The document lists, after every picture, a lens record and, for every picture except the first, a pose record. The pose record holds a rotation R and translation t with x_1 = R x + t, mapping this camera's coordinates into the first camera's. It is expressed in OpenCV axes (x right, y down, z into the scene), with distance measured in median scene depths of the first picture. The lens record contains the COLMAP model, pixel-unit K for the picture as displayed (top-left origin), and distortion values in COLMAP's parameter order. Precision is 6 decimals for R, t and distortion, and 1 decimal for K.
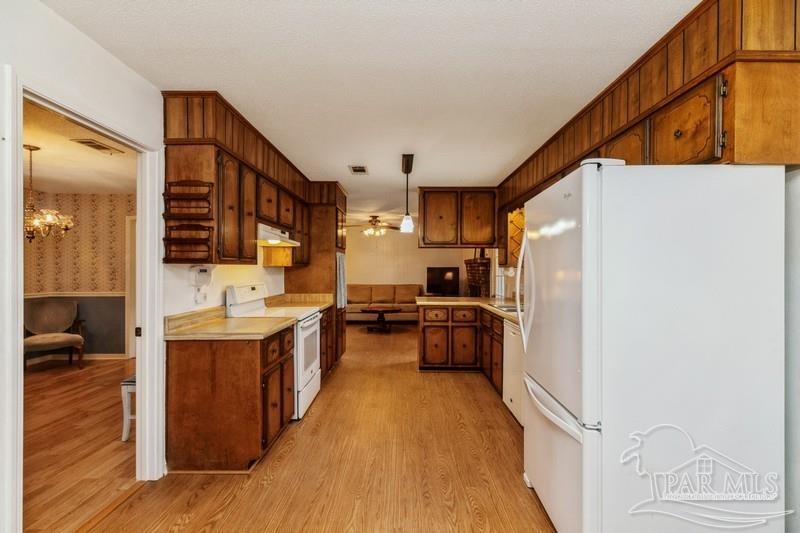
lens RADIAL K [[356.6, 0, 404.9], [0, 356.6, 272.7], [0, 0, 1]] dist [0.001195, 0.000218]
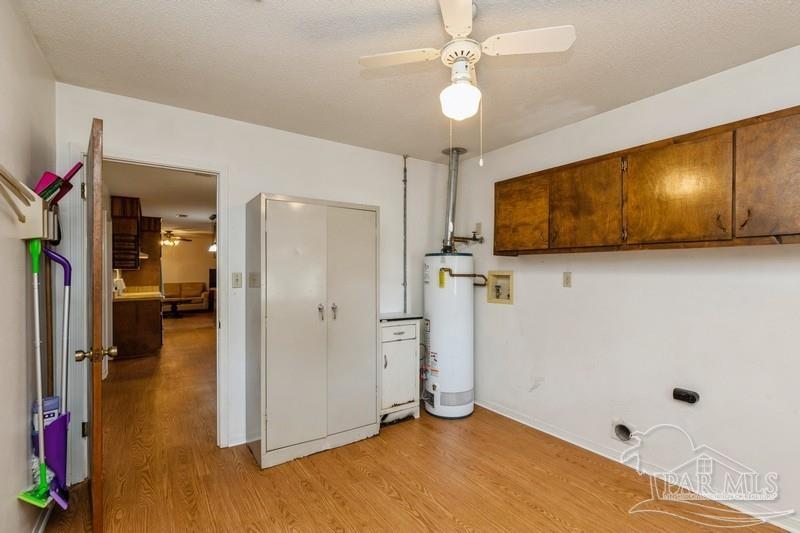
lens RADIAL K [[384.6, 0, 406.5], [0, 384.6, 278.2], [0, 0, 1]] dist [0.000244, -0.000023]
pose [[0.829777, -0.008108, 0.558036, -0.248782], [0.001922, 0.999930, 0.011670, 0.006306], [-0.558091, -0.008611, 0.829735, -1.135633]]
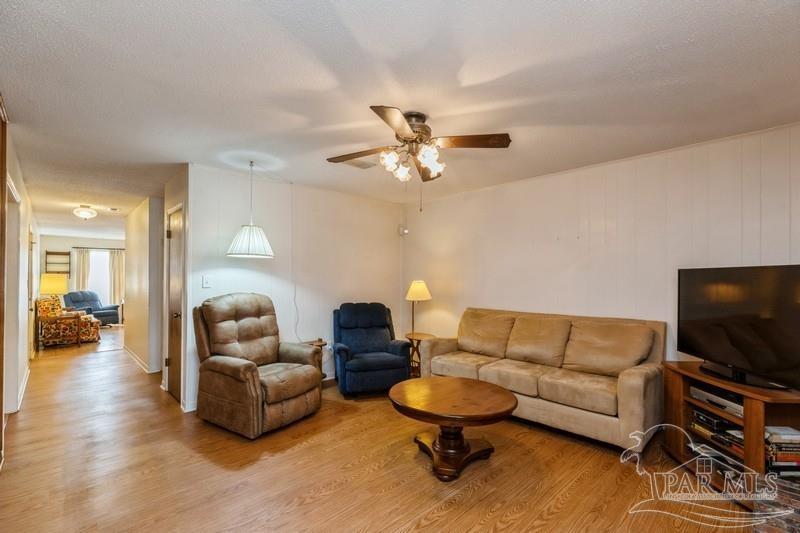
lens RADIAL K [[361.4, 0, 402.4], [0, 361.4, 275.6], [0, 0, 1]] dist [0.001193, 0.000546]
pose [[0.707112, -0.002168, -0.707098, 0.229855], [-0.005314, 0.999951, -0.008380, -0.010979], [0.707082, 0.009683, 0.707066, 1.228765]]
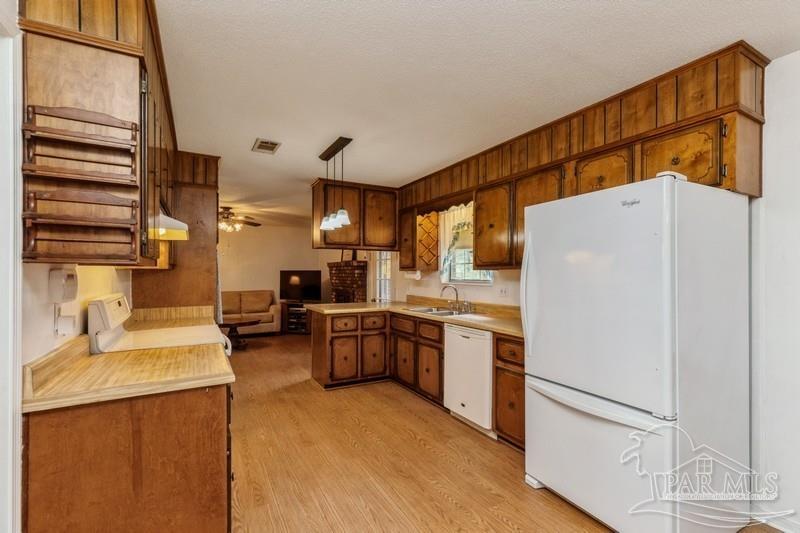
lens RADIAL K [[361.4, 0, 402.4], [0, 361.4, 275.6], [0, 0, 1]] dist [0.001193, 0.000546]
pose [[0.868934, -0.005973, 0.494892, -0.237139], [0.006326, 0.999980, 0.000962, -0.002658], [-0.494888, 0.002295, 0.868954, 0.144814]]
